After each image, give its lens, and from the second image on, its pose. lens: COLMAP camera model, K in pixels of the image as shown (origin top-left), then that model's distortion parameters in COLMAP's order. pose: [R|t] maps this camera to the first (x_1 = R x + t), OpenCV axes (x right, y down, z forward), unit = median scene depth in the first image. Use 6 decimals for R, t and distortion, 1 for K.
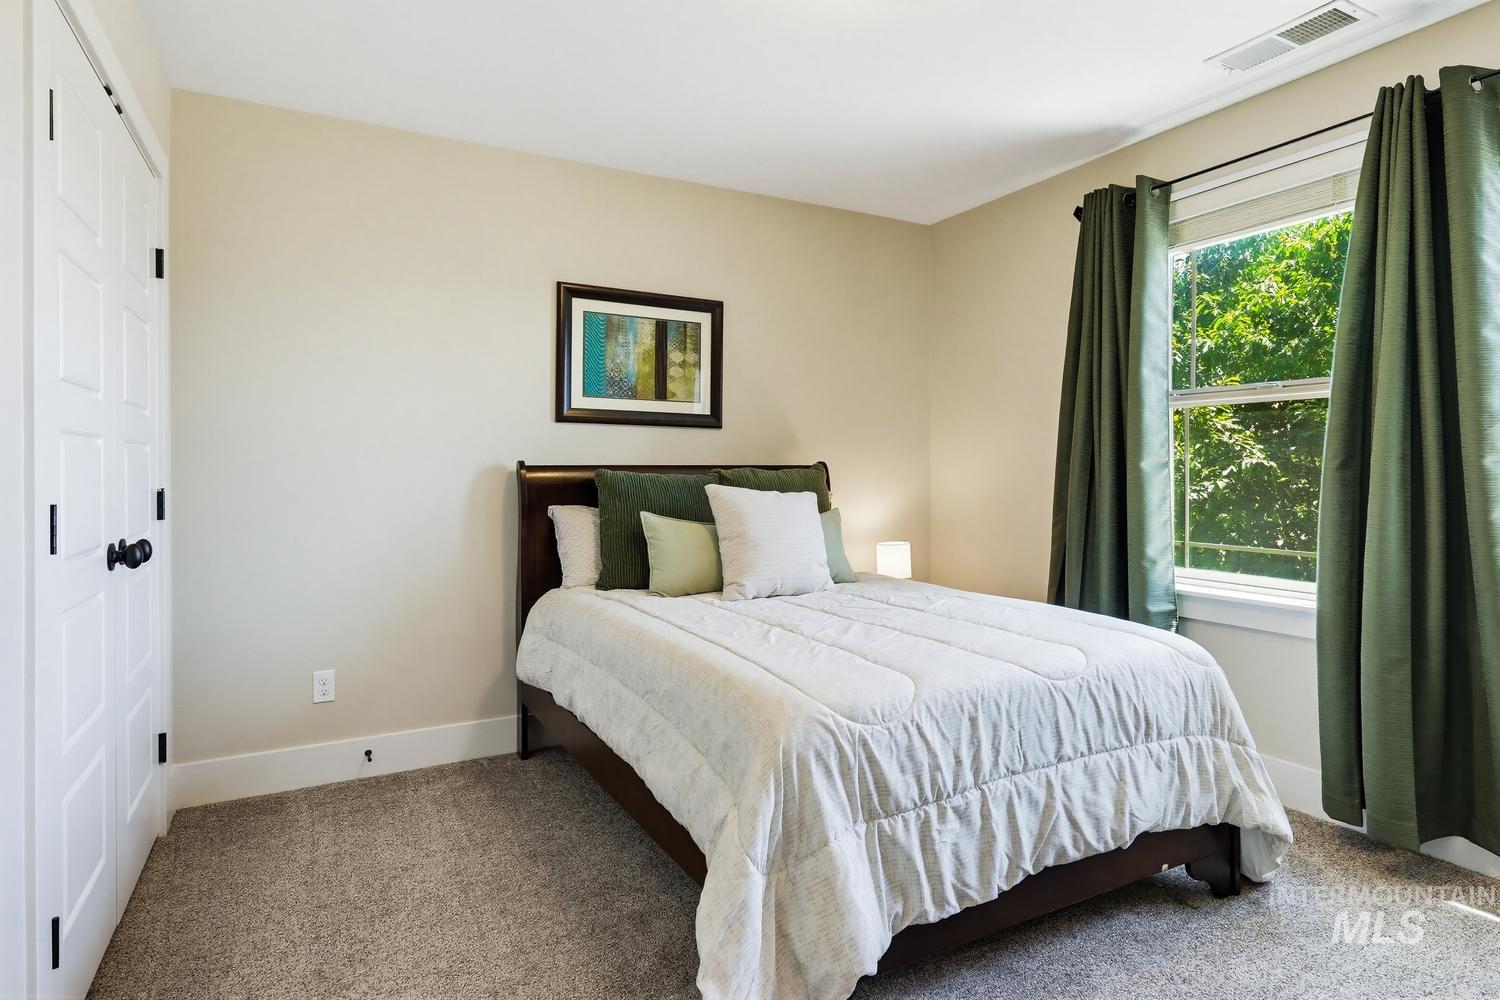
lens RADIAL K [[808.8, 0, 750.0], [0, 808.8, 500.0], [0, 0, 1]] dist [-0.022305, -0.000024]
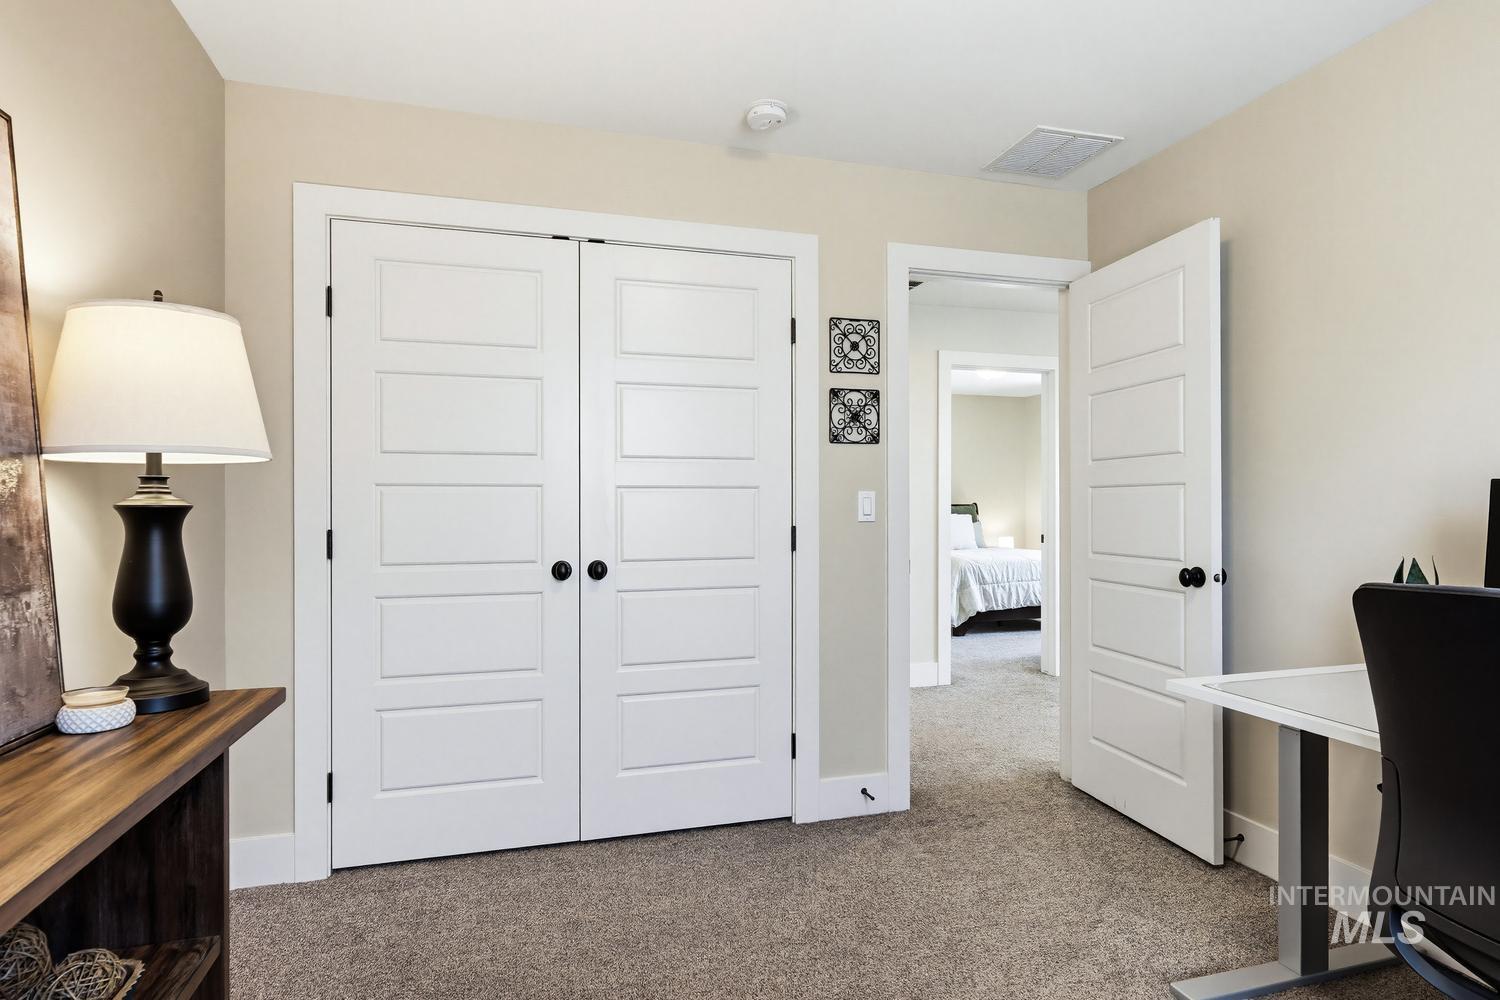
lens RADIAL K [[781.2, 0, 750.0], [0, 781.2, 500.0], [0, 0, 1]] dist [0.017086, 0.000102]
pose [[0.977994, 0.006846, -0.208518, -0.193100], [-0.014911, 0.999199, -0.037130, 0.100538], [0.208097, 0.039422, 0.977313, -3.410713]]
